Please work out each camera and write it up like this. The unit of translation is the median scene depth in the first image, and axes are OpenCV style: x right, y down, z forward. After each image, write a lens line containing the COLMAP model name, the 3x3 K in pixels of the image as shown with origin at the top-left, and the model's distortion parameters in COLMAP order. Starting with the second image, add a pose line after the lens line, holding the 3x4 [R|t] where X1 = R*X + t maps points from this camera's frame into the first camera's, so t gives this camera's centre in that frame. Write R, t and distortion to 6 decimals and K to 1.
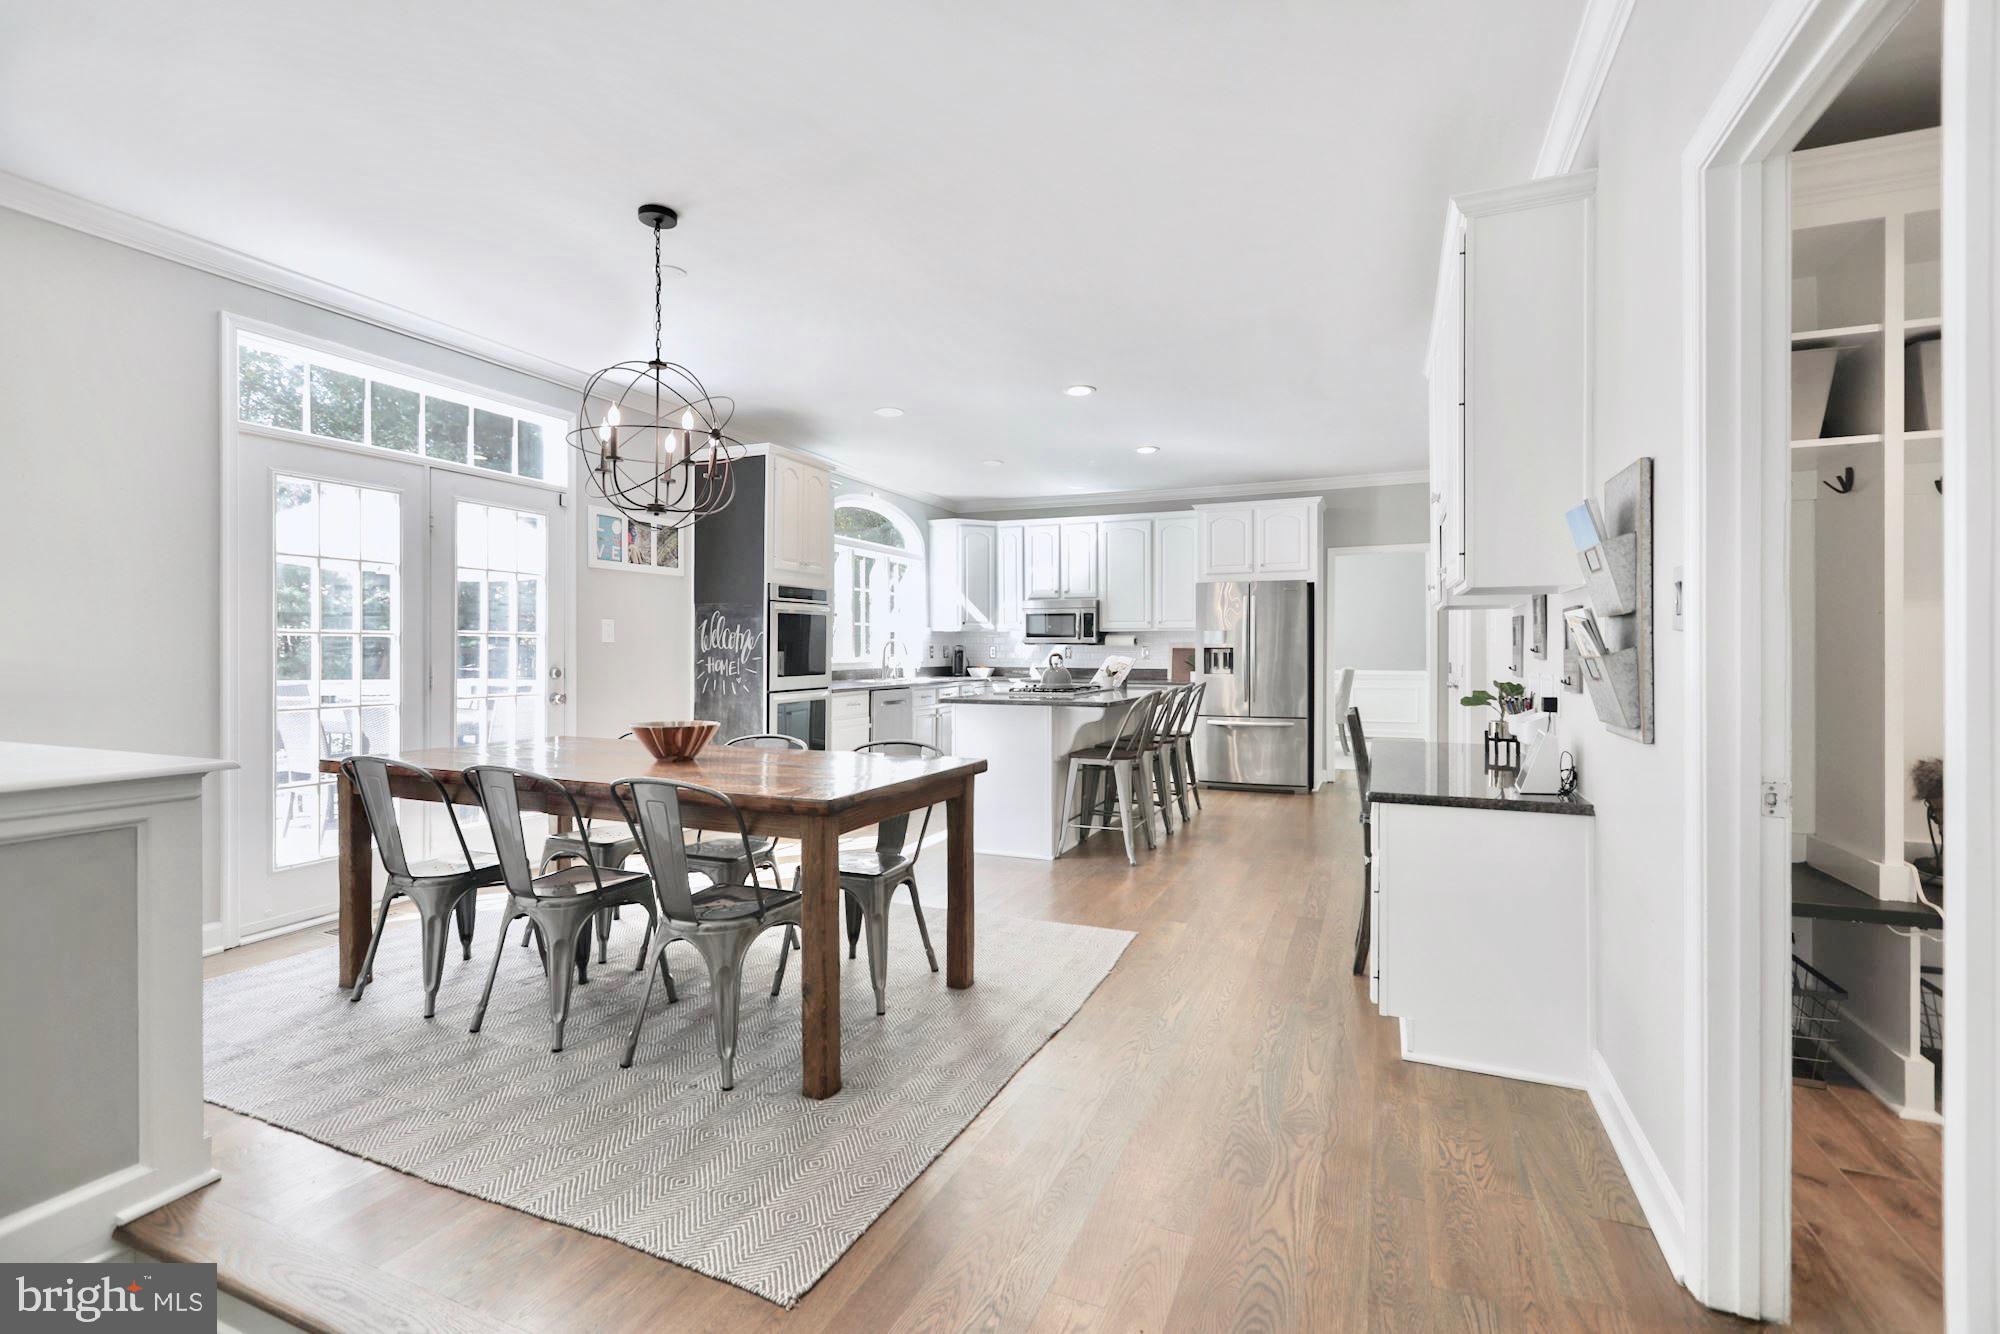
lens RADIAL K [[906.7, 0, 1001.7], [0, 906.7, 649.4], [0, 0, 1]] dist [-0.008403, 0.001884]
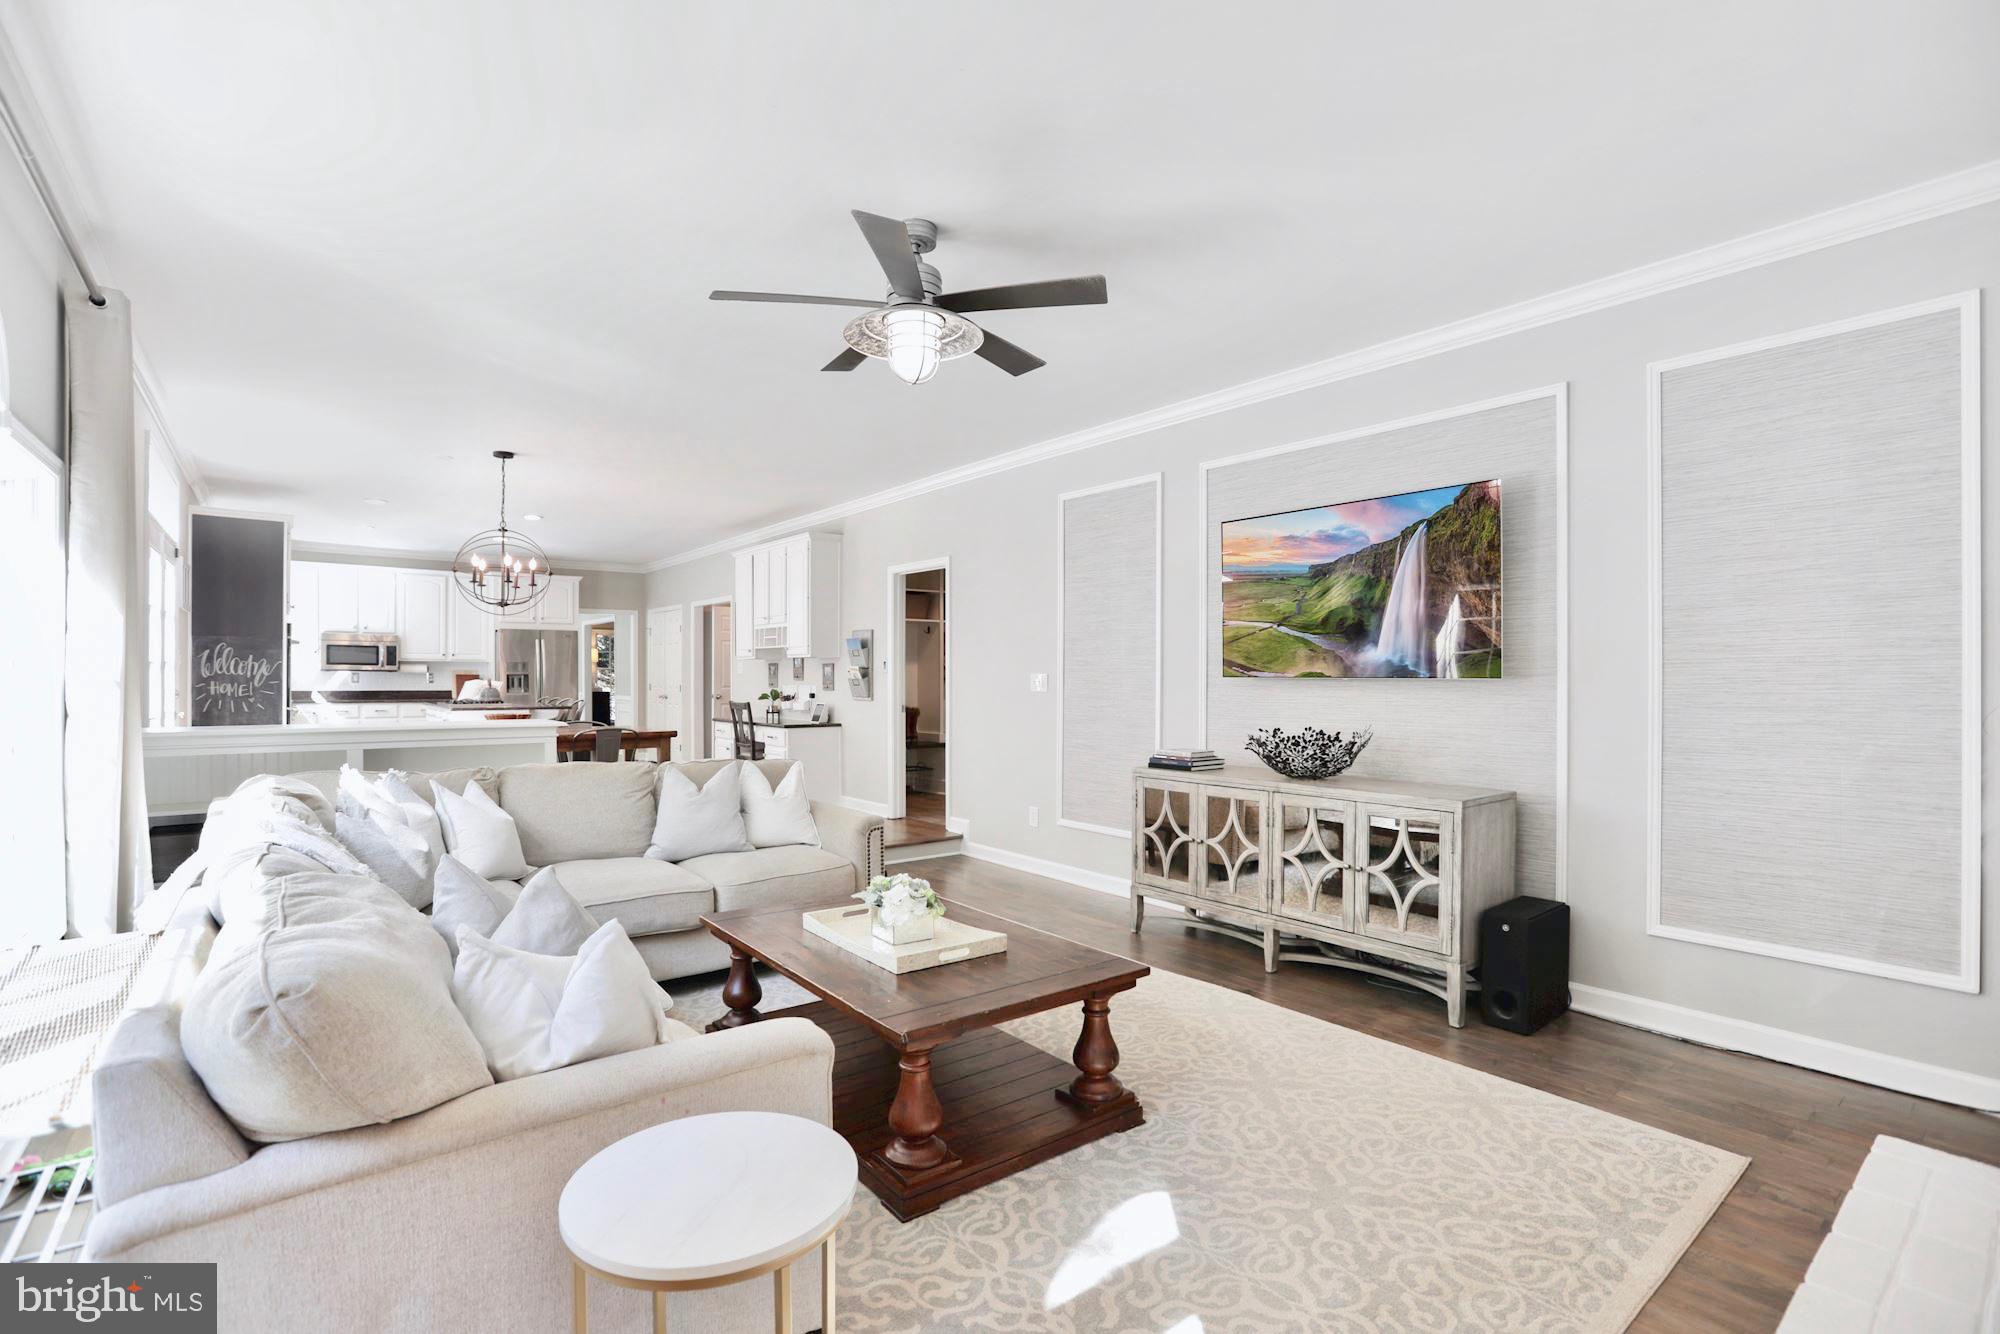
lens RADIAL K [[906.7, 0, 965.1], [0, 906.7, 682.1], [0, 0, 1]] dist [-0.008403, 0.001884]
pose [[0.500395, -0.003305, 0.865791, -0.662800], [-0.003303, 0.999978, 0.005726, -0.000461], [-0.865791, -0.005725, 0.500373, -0.351536]]
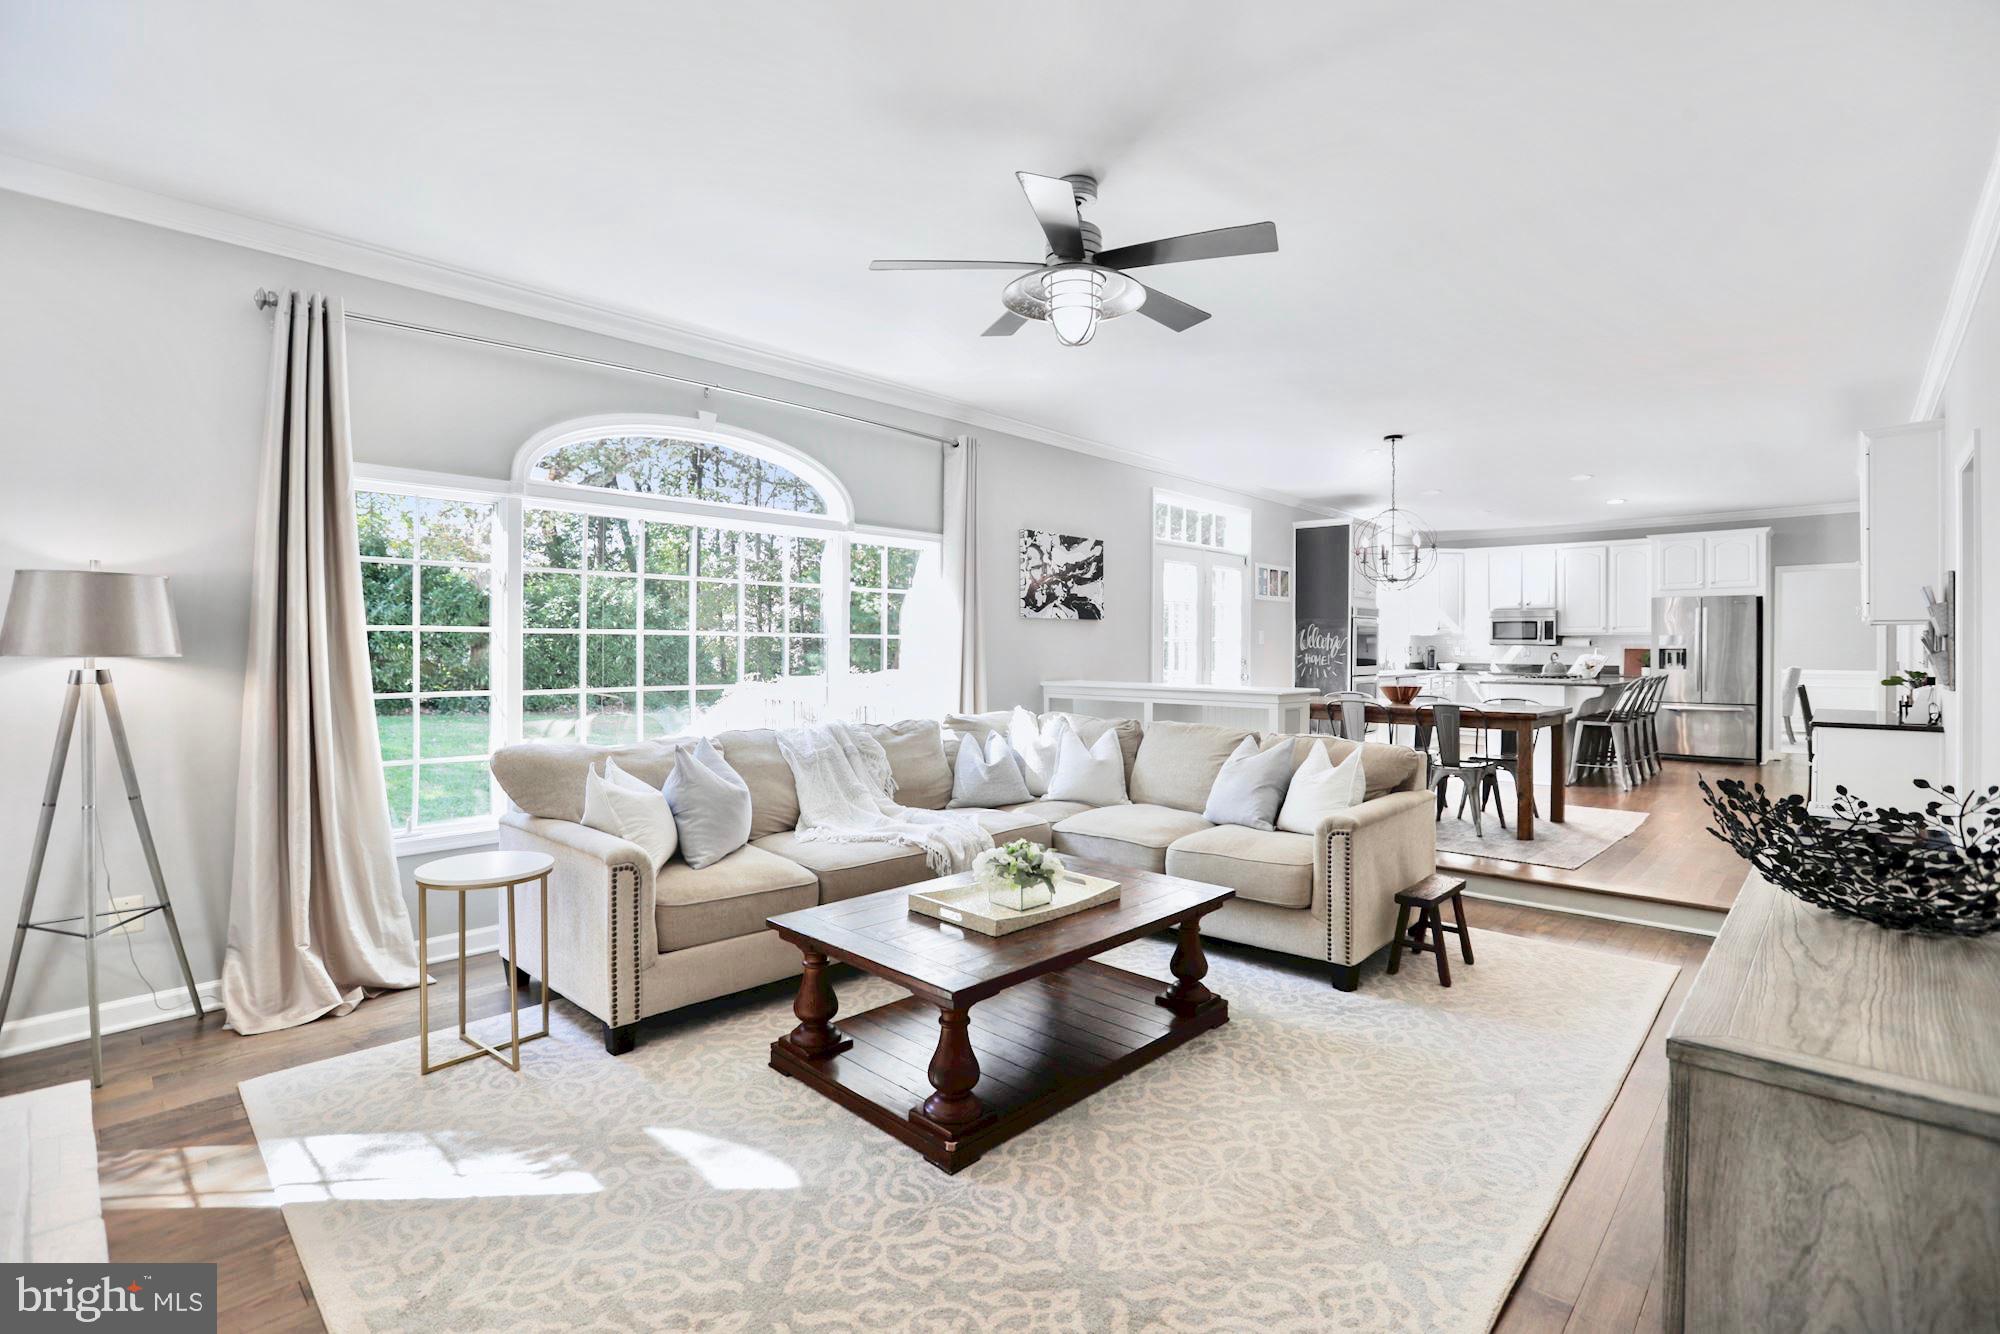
lens RADIAL K [[906.7, 0, 1028.9], [0, 906.7, 644.2], [0, 0, 1]] dist [-0.008403, 0.001884]
pose [[0.943867, 0.002753, -0.330314, -0.199405], [-0.003975, 0.999988, -0.003026, -0.000568], [0.330302, 0.004169, 0.943866, -0.510358]]
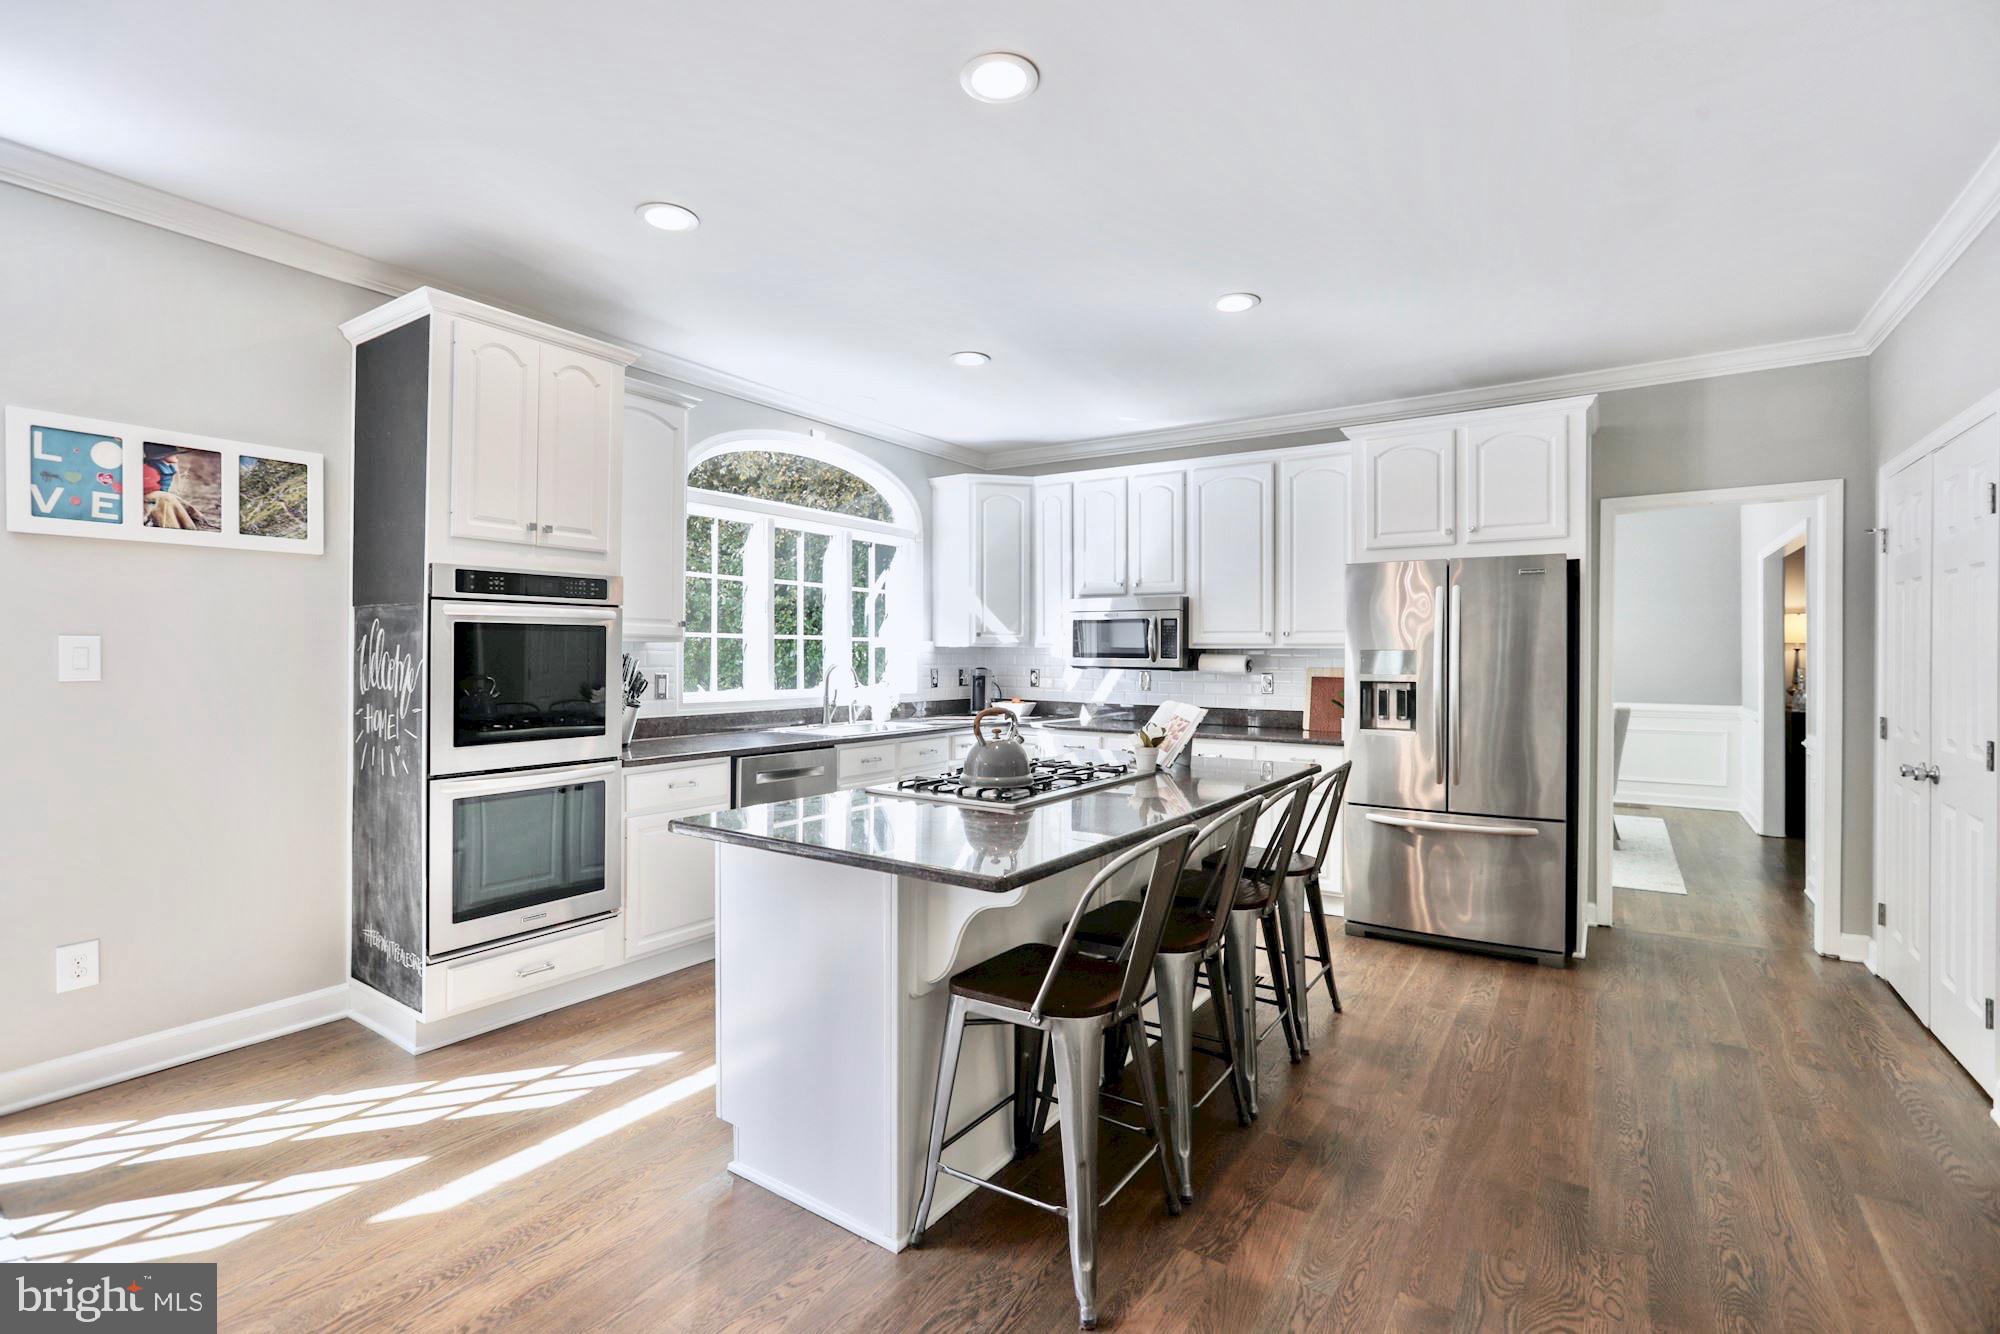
lens RADIAL K [[906.7, 0, 1012.2], [0, 906.7, 655.9], [0, 0, 1]] dist [-0.008403, 0.001884]
pose [[0.982240, 0.004572, -0.187574, 0.119346], [-0.004127, 0.999988, 0.002761, -0.018052], [0.187584, -0.001938, 0.982247, 0.421747]]
